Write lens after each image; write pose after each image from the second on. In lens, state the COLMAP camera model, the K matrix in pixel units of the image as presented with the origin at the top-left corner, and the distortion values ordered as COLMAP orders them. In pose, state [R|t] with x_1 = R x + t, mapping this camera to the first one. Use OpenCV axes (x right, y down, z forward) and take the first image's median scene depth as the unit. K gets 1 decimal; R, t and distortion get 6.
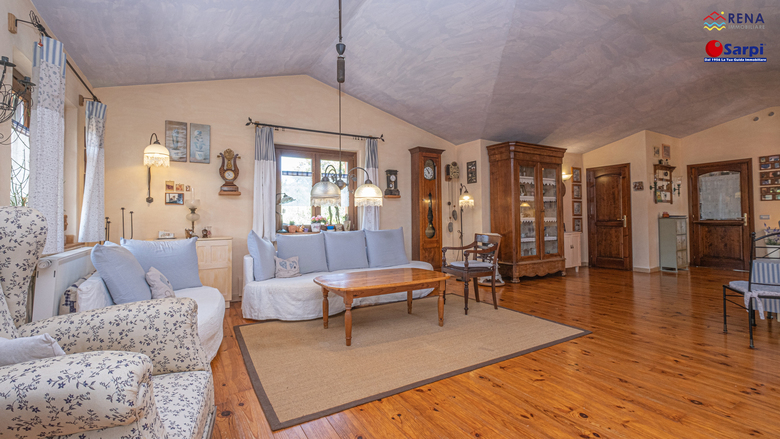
lens RADIAL K [[342.6, 0, 388.4], [0, 342.6, 209.9], [0, 0, 1]] dist [-0.002105, -0.000577]
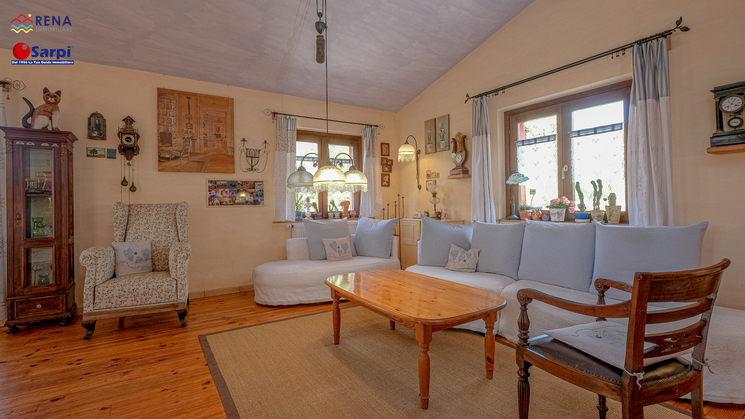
lens RADIAL K [[343.6, 0, 368.7], [0, 343.6, 200.1], [0, 0, 1]] dist [-0.000860, 0.000061]
pose [[0.045103, 0.000495, -0.998982, 0.520148], [0.037555, 0.999292, 0.002190, 0.007999], [0.998276, -0.037616, 0.045052, 0.680158]]
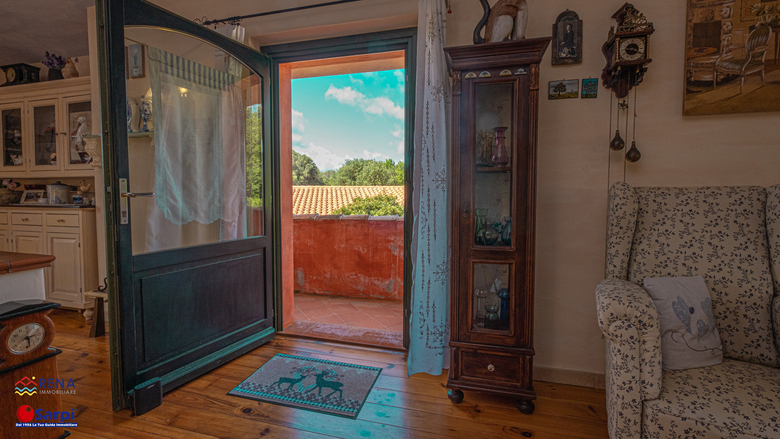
lens RADIAL K [[359.7, 0, 386.0], [0, 359.7, 209.7], [0, 0, 1]] dist [-0.000860, 0.000061]
pose [[-0.720051, 0.043332, -0.692567, 0.182893], [0.022491, 0.998981, 0.039120, 0.001625], [0.693556, 0.012591, -0.720292, 0.277876]]
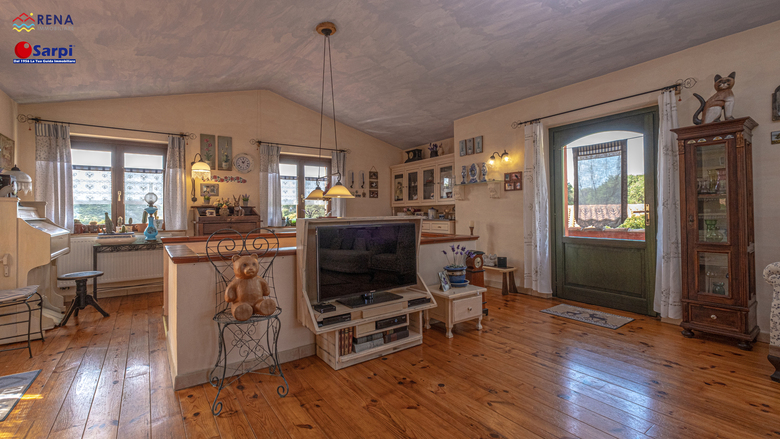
lens RADIAL K [[342.6, 0, 388.4], [0, 342.6, 209.9], [0, 0, 1]] dist [-0.002105, -0.000577]
pose [[-0.995600, 0.020870, -0.091347, 0.452630], [0.023904, 0.999194, -0.032244, 0.007659], [0.090600, -0.034285, -0.995297, 0.622379]]
